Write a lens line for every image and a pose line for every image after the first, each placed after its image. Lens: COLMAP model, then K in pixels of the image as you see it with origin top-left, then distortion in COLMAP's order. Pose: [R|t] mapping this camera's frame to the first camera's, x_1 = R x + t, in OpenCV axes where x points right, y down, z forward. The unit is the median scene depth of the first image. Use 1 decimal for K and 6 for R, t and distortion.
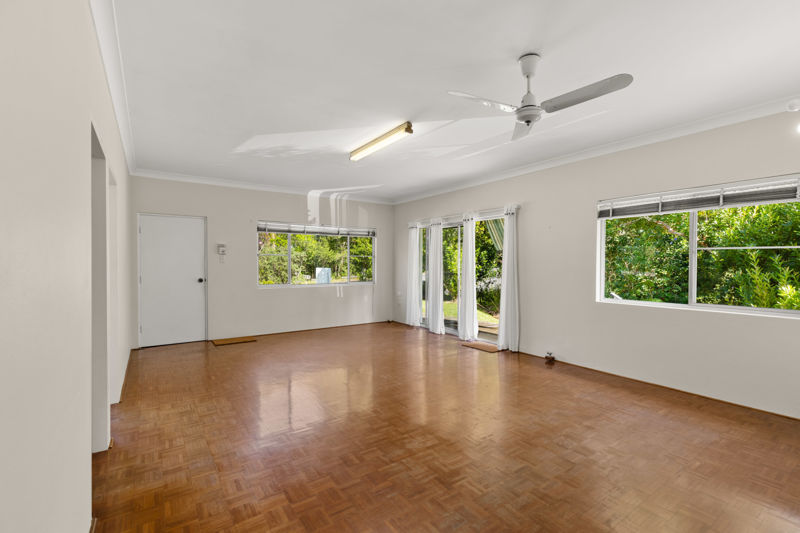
lens RADIAL K [[360.4, 0, 408.5], [0, 360.4, 267.1], [0, 0, 1]] dist [0.003941, 0.000089]
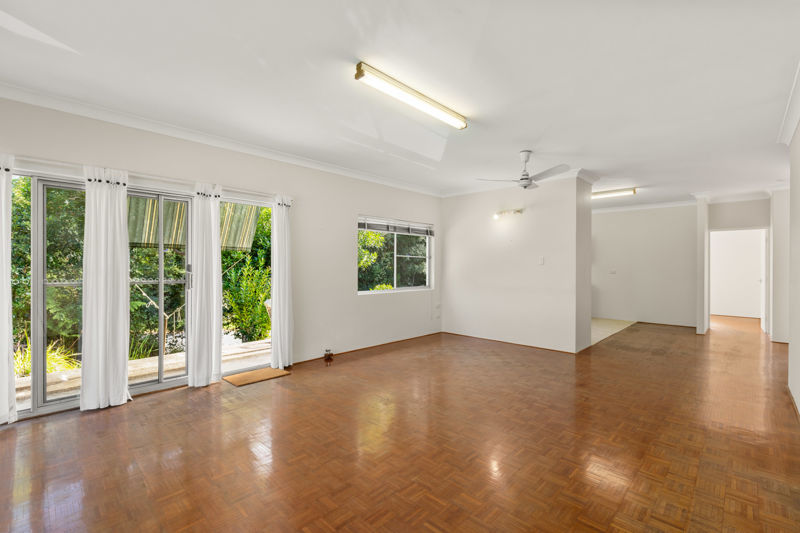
lens RADIAL K [[360.4, 0, 408.5], [0, 360.4, 267.1], [0, 0, 1]] dist [0.003941, 0.000089]
pose [[-0.205884, -0.008200, 0.978542, -0.818542], [0.004736, 0.999945, 0.009375, -0.012401], [-0.978565, 0.006564, -0.205834, 1.204370]]
